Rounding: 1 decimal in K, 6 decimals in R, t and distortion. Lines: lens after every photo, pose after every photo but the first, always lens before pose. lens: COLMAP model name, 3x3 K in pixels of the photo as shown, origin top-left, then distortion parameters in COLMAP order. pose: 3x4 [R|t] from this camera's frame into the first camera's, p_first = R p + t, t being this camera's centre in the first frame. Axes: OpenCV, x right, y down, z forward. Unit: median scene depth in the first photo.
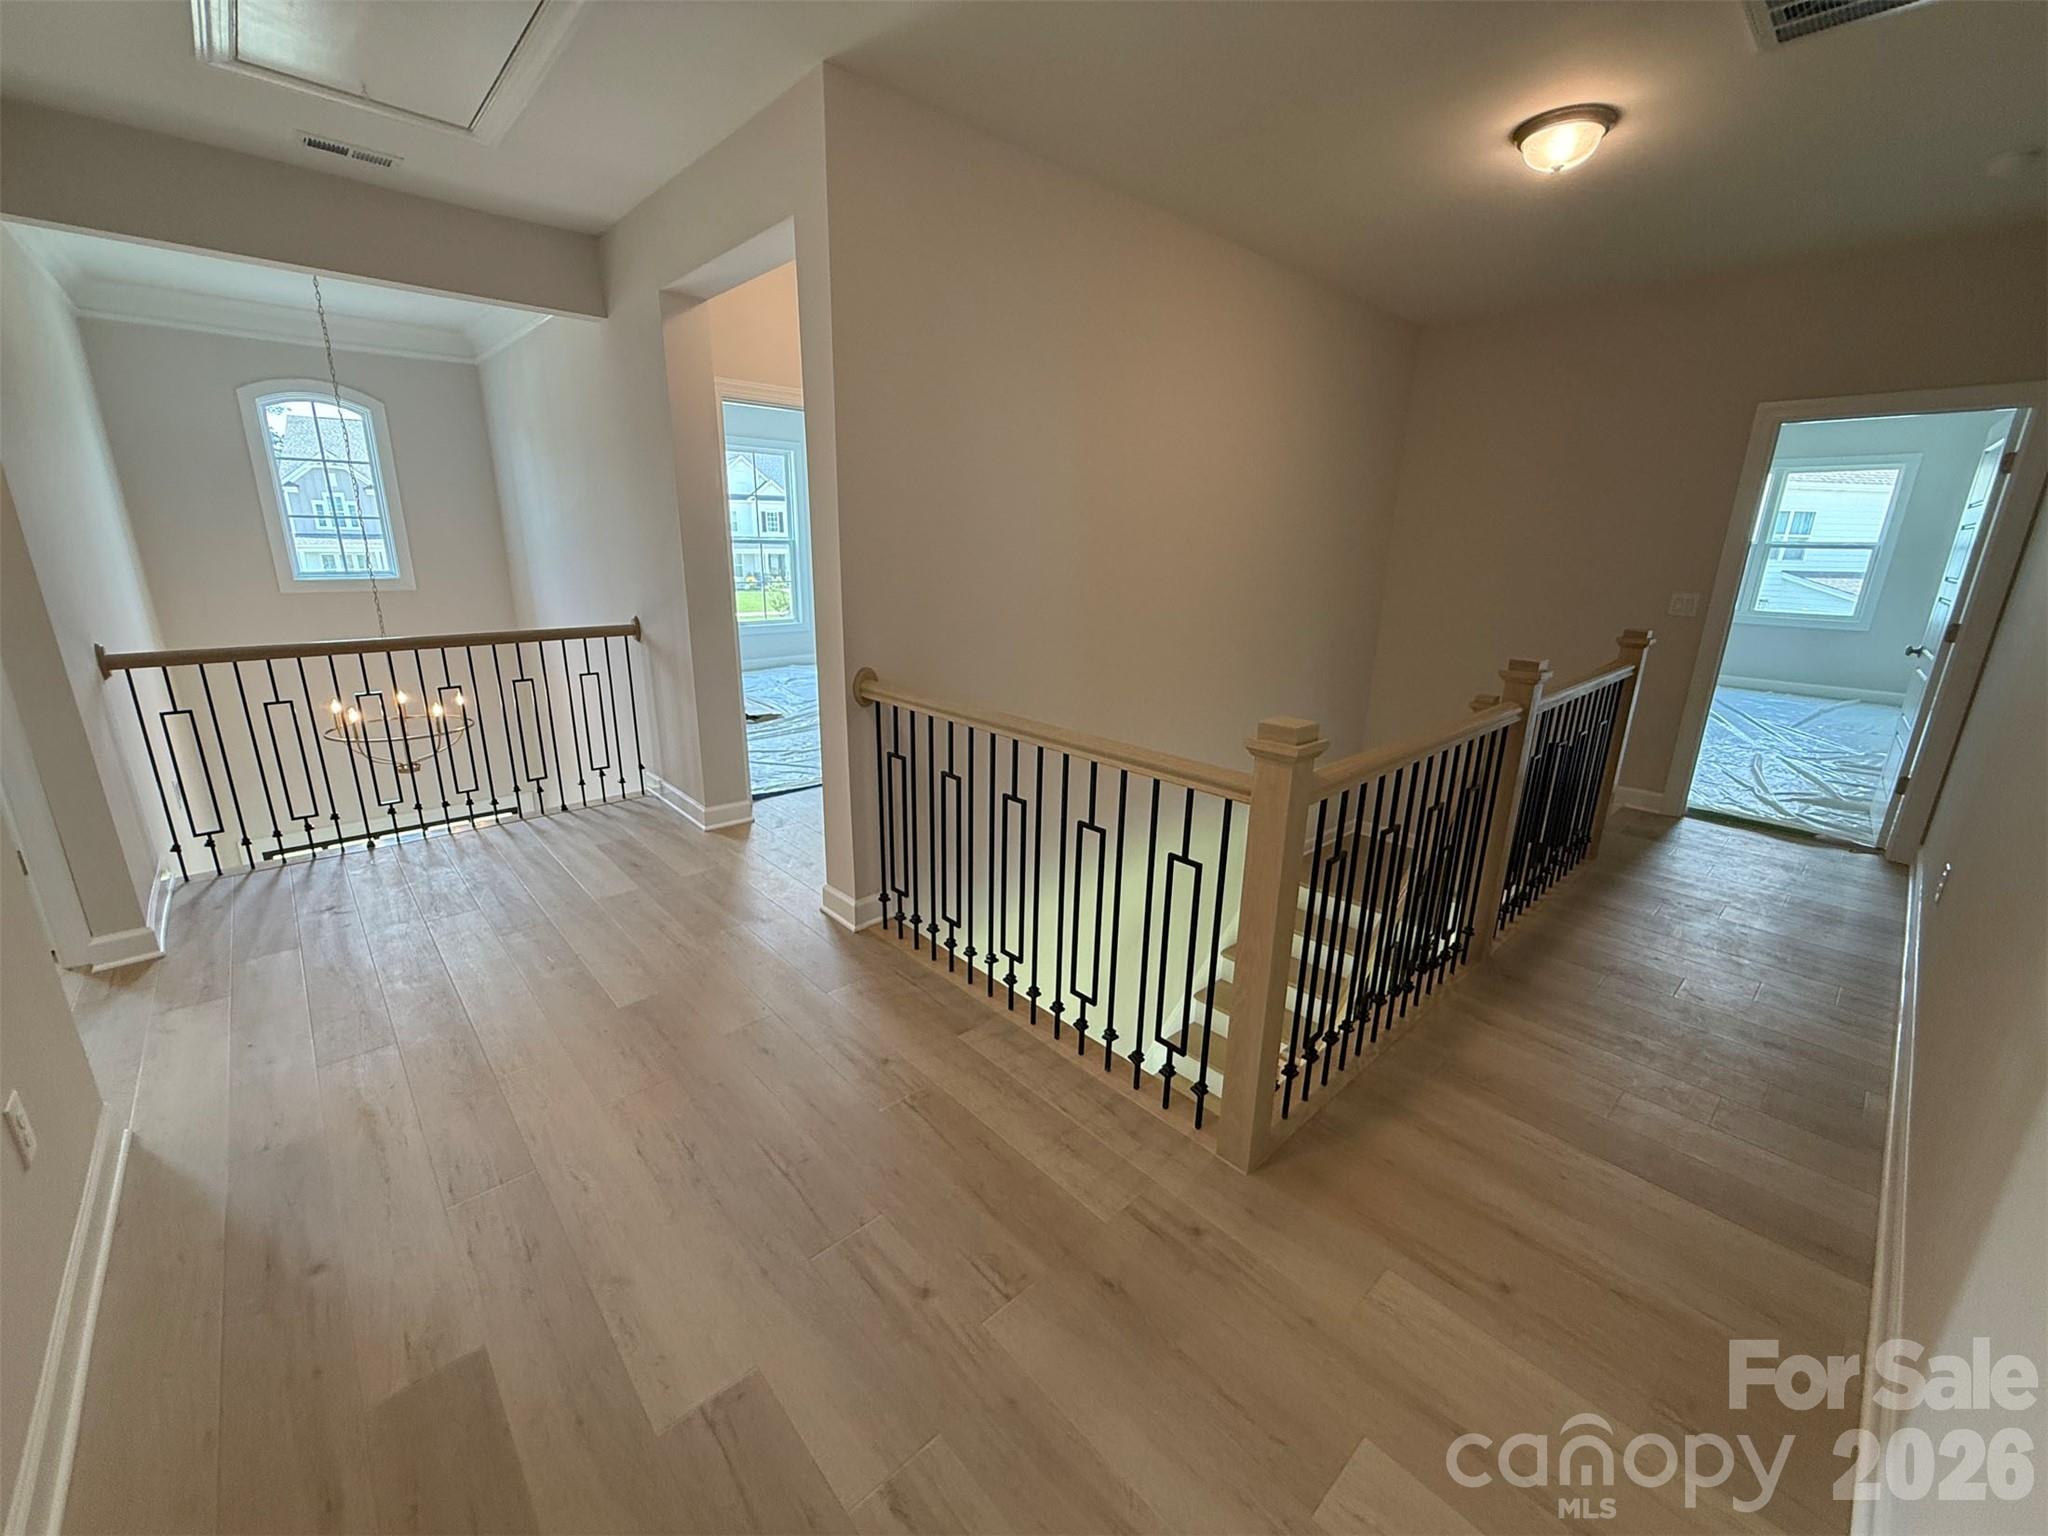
lens RADIAL K [[815.8, 0, 1015.8], [0, 815.8, 763.4], [0, 0, 1]] dist [0.000985, -0.000187]
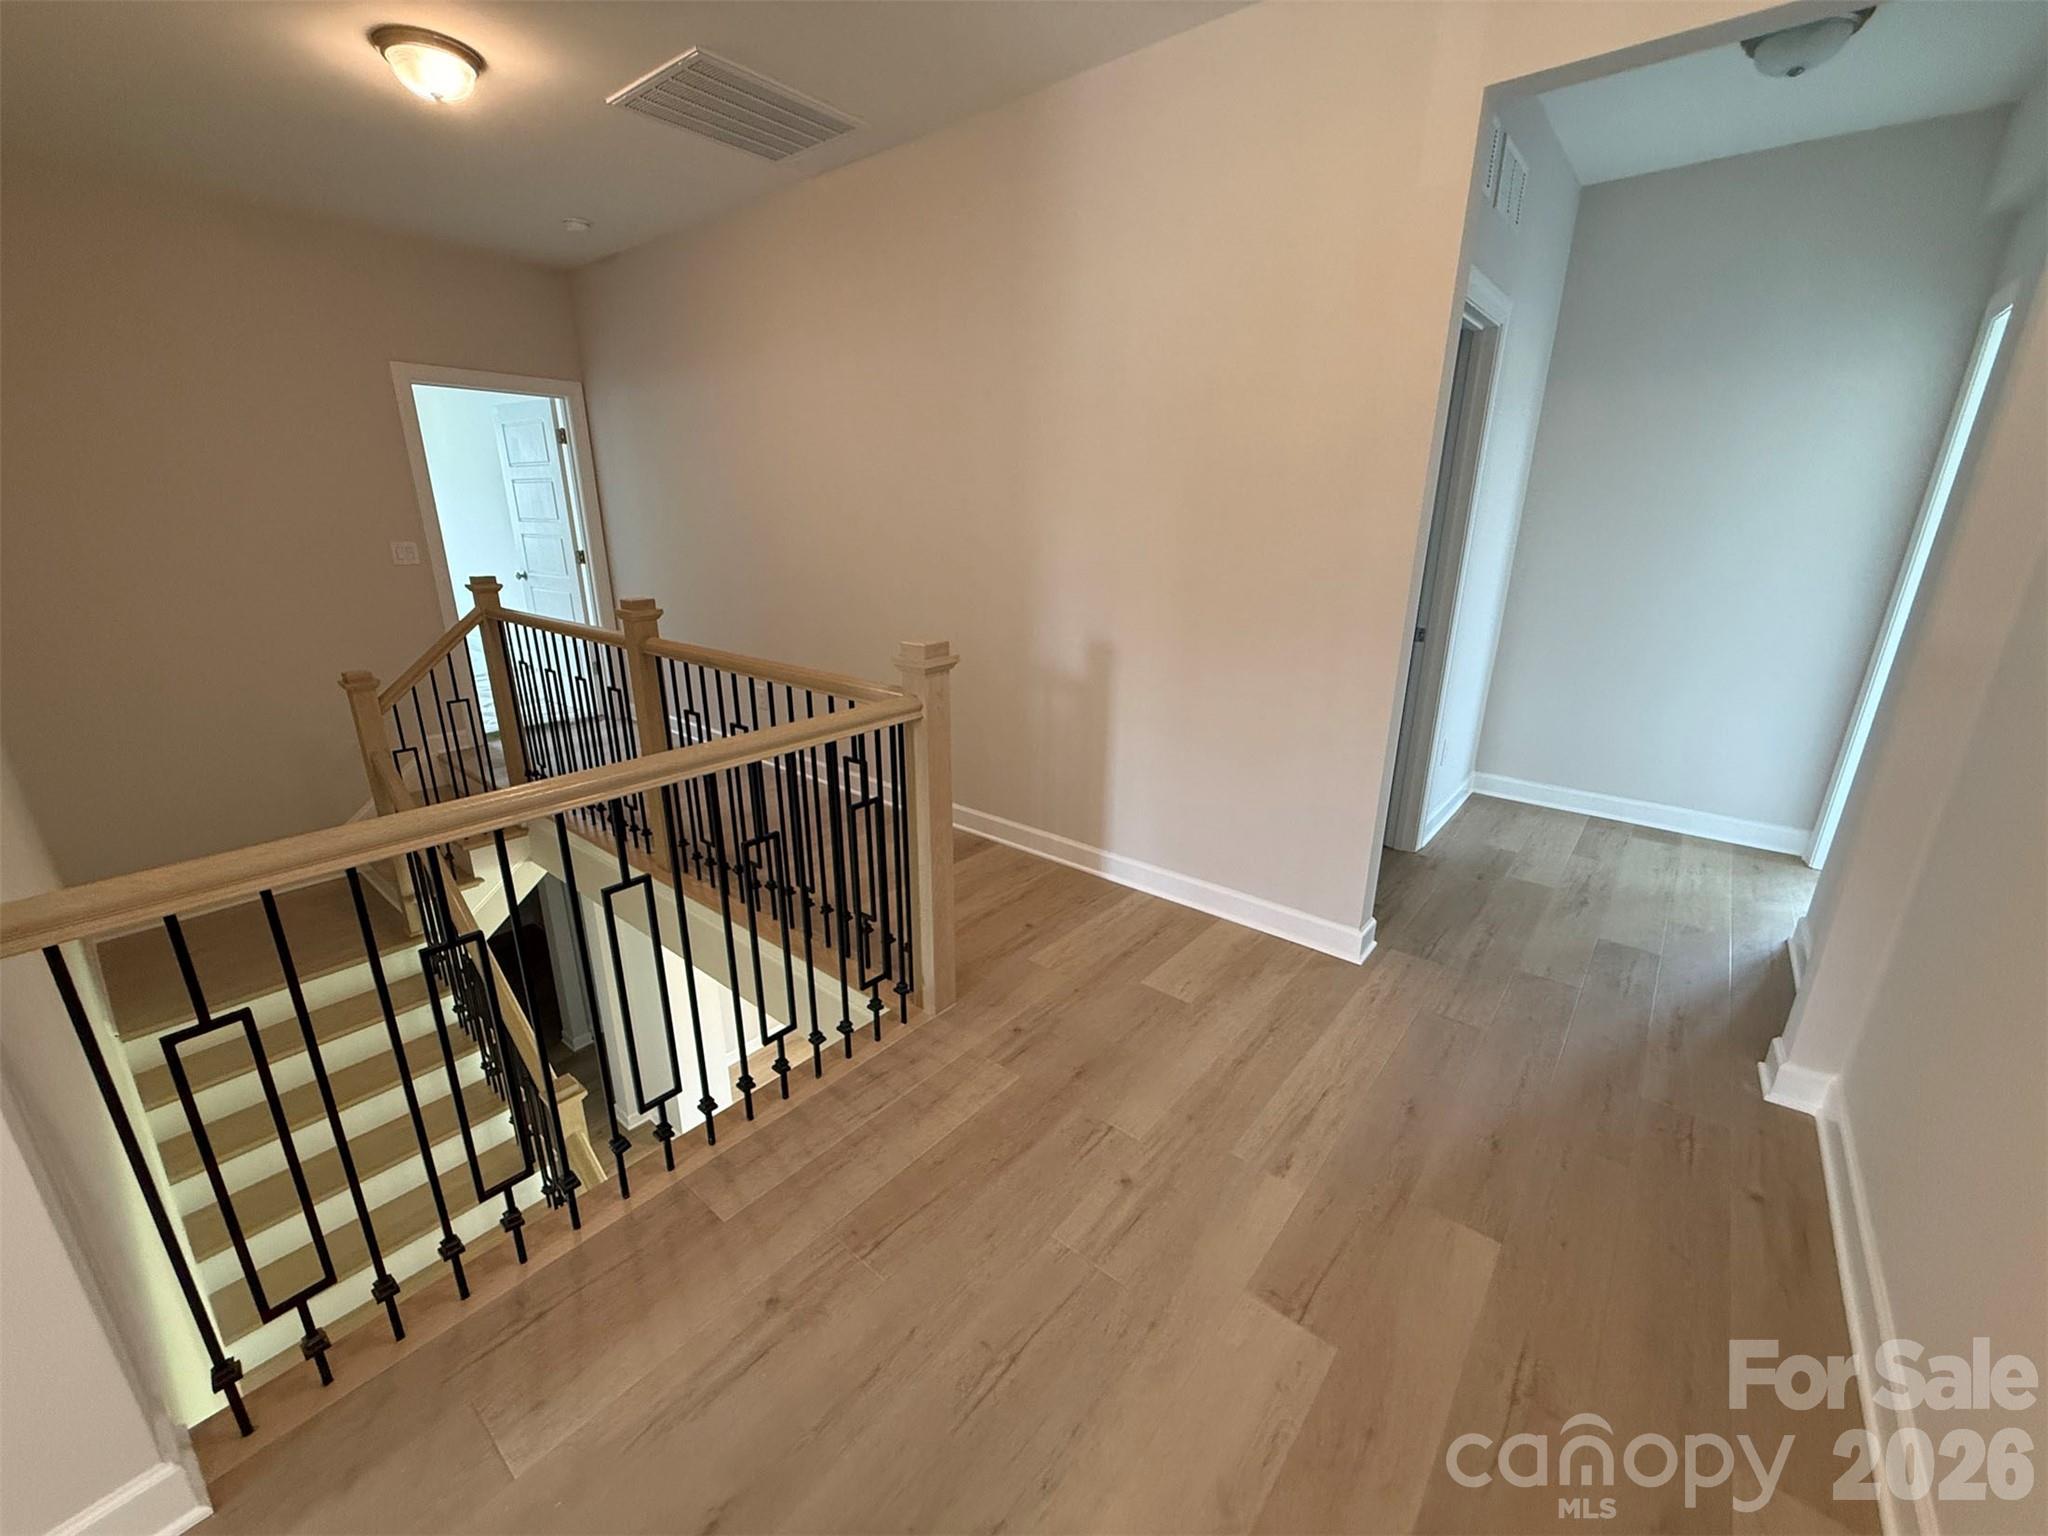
lens RADIAL K [[815.8, 0, 1015.8], [0, 815.8, 763.4], [0, 0, 1]] dist [0.000985, -0.000187]
pose [[-0.137852, -0.317226, 0.938278, -0.811456], [0.260906, 0.902233, 0.343372, -0.245116], [-0.955471, 0.292136, -0.041609, 0.869901]]
